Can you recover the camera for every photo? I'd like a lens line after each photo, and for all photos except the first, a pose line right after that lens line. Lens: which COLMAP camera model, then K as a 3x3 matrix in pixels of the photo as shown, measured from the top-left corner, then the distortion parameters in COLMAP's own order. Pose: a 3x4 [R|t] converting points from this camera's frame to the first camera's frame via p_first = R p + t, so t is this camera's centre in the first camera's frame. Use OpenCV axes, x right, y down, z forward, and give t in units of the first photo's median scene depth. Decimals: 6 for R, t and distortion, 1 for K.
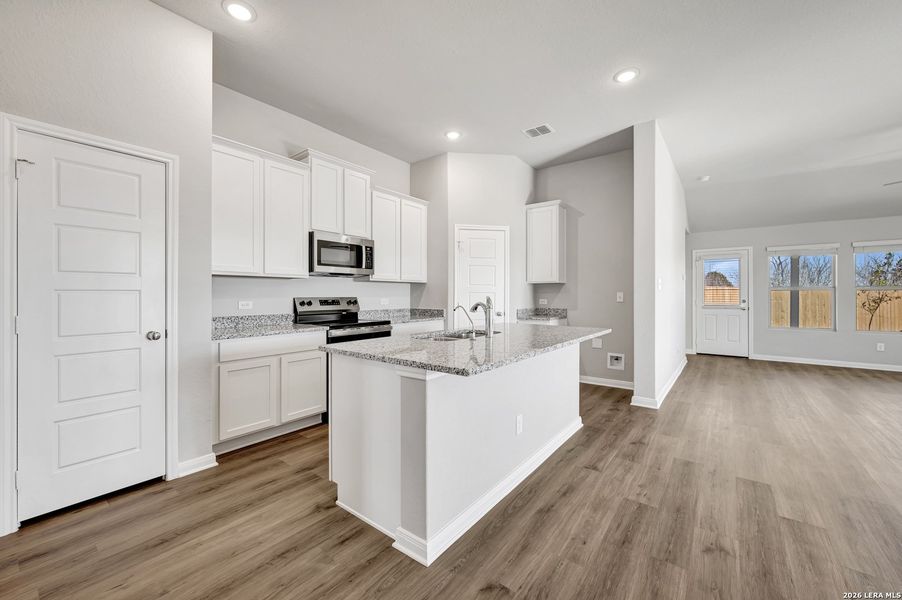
lens RADIAL K [[357.4, 0, 450.9], [0, 357.4, 296.4], [0, 0, 1]] dist [0.000360, -0.000595]
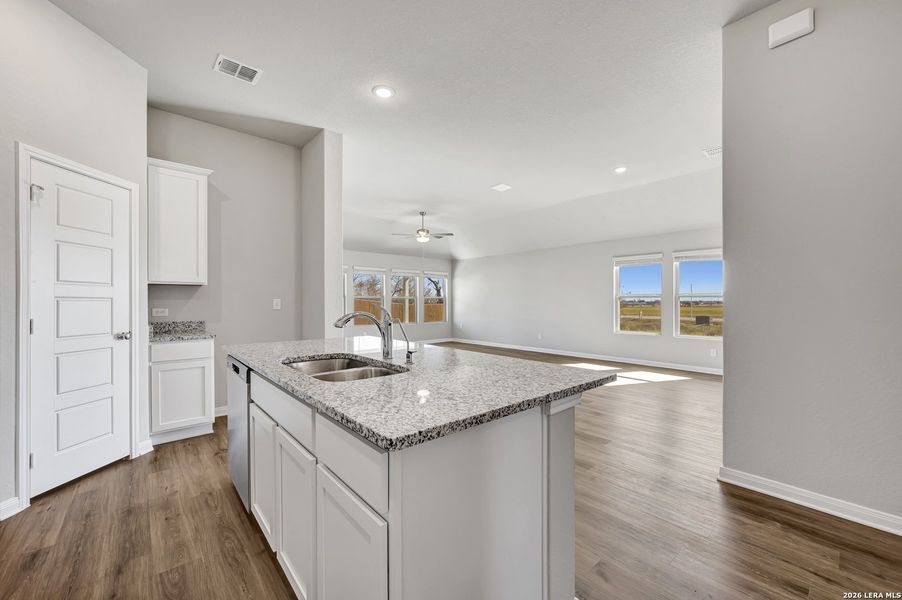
lens RADIAL K [[357.4, 0, 455.3], [0, 357.4, 304.6], [0, 0, 1]] dist [0.000360, -0.000595]
pose [[0.187199, -0.008158, 0.982288, -0.500612], [0.005085, 0.999960, 0.007335, -0.002255], [-0.982309, 0.003622, 0.187233, 0.601332]]
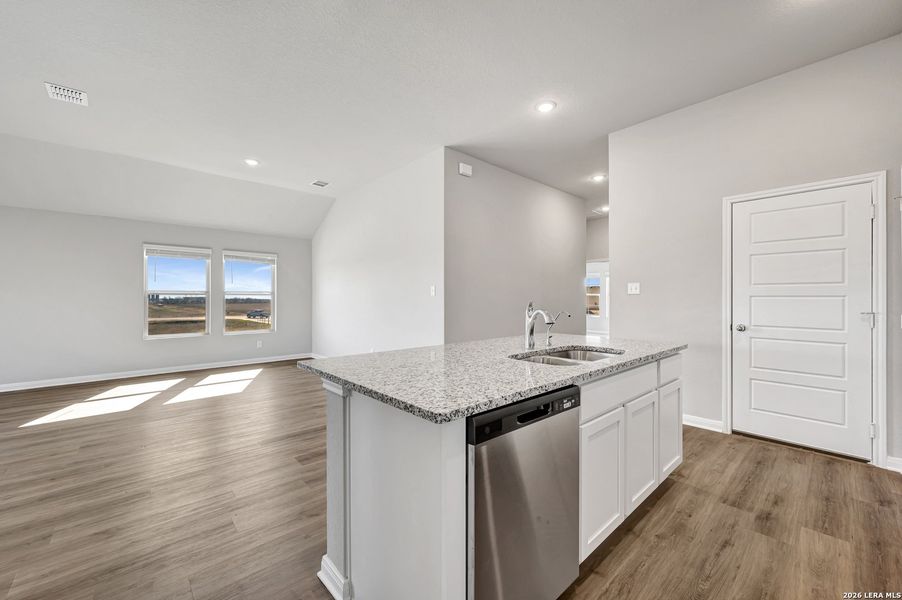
lens RADIAL K [[357.4, 0, 453.7], [0, 357.4, 298.0], [0, 0, 1]] dist [0.000360, -0.000595]
pose [[-0.985505, 0.002171, 0.169633, 0.120368], [0.002701, 0.999992, 0.002894, -0.009846], [-0.169625, 0.003310, -0.985503, 1.566583]]
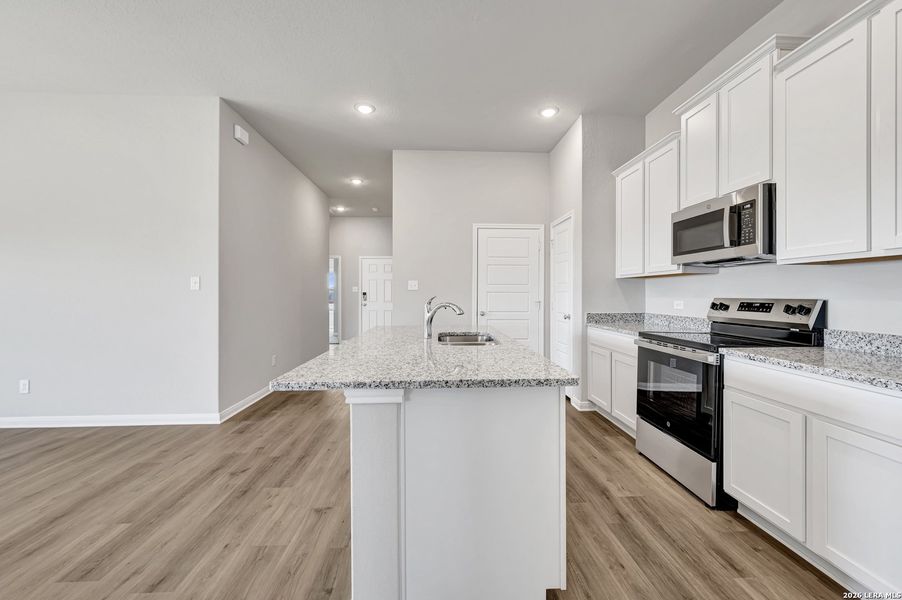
lens RADIAL K [[357.4, 0, 453.1], [0, 357.4, 294.8], [0, 0, 1]] dist [0.000360, -0.000595]
pose [[-0.756897, 0.002011, -0.653531, 0.574130], [-0.002700, 0.999977, 0.006204, -0.007660], [0.653528, 0.006460, -0.756875, 1.480317]]
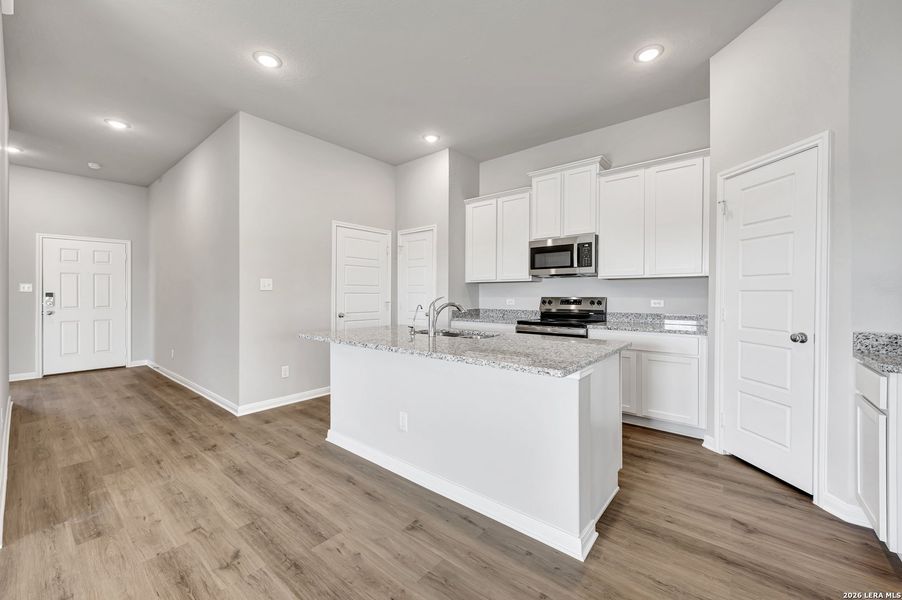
lens RADIAL K [[357.4, 0, 453.8], [0, 357.4, 297.3], [0, 0, 1]] dist [0.000360, -0.000595]
pose [[-0.031547, 0.008590, -0.999465, 0.940355], [-0.002850, 0.999958, 0.008684, -0.006479], [0.999498, 0.003123, -0.031521, 0.911224]]
